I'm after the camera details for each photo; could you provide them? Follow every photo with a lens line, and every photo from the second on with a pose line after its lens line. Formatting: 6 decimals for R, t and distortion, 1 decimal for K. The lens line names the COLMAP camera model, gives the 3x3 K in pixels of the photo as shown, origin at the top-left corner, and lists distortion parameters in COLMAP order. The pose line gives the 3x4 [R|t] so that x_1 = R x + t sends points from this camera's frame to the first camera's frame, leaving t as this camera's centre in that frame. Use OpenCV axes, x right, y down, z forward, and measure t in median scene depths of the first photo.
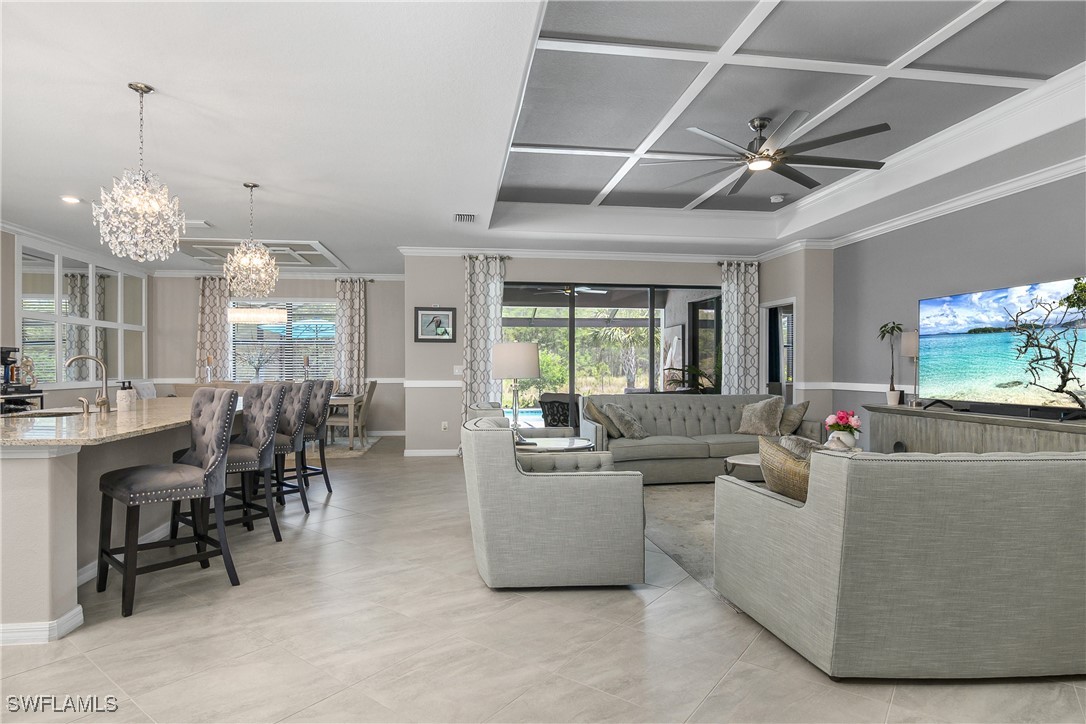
lens RADIAL K [[589.8, 0, 537.6], [0, 589.8, 363.2], [0, 0, 1]] dist [-0.034576, -0.011386]
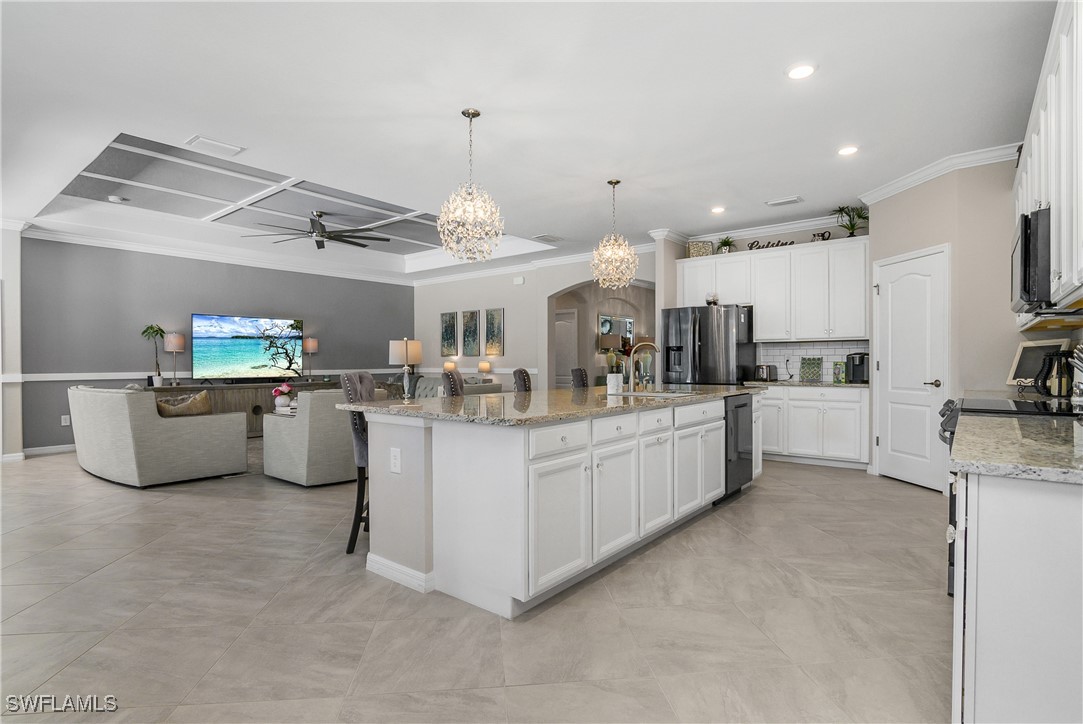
lens RADIAL K [[539.6, 0, 540.1], [0, 539.6, 372.3], [0, 0, 1]] dist [-0.034819, 0.013091]
pose [[-0.670692, -0.012990, 0.741622, -0.885531], [-0.003330, 0.999889, 0.014502, 0.020632], [-0.741728, 0.007257, -0.670662, 1.180833]]
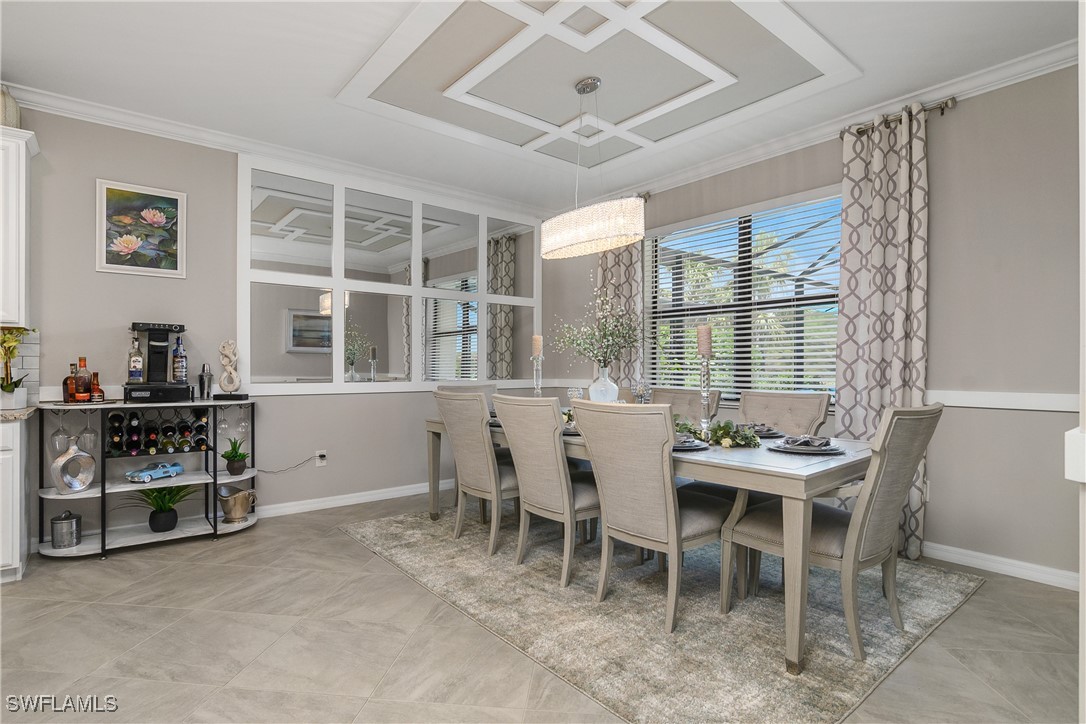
lens RADIAL K [[541.1, 0, 541.8], [0, 541.1, 365.0], [0, 0, 1]] dist [-0.034819, 0.013091]
pose [[0.505563, 0.003649, -0.862782, -0.230353], [0.001070, 0.999988, 0.004857, 0.014709], [0.862789, -0.003379, 0.505552, 1.070330]]
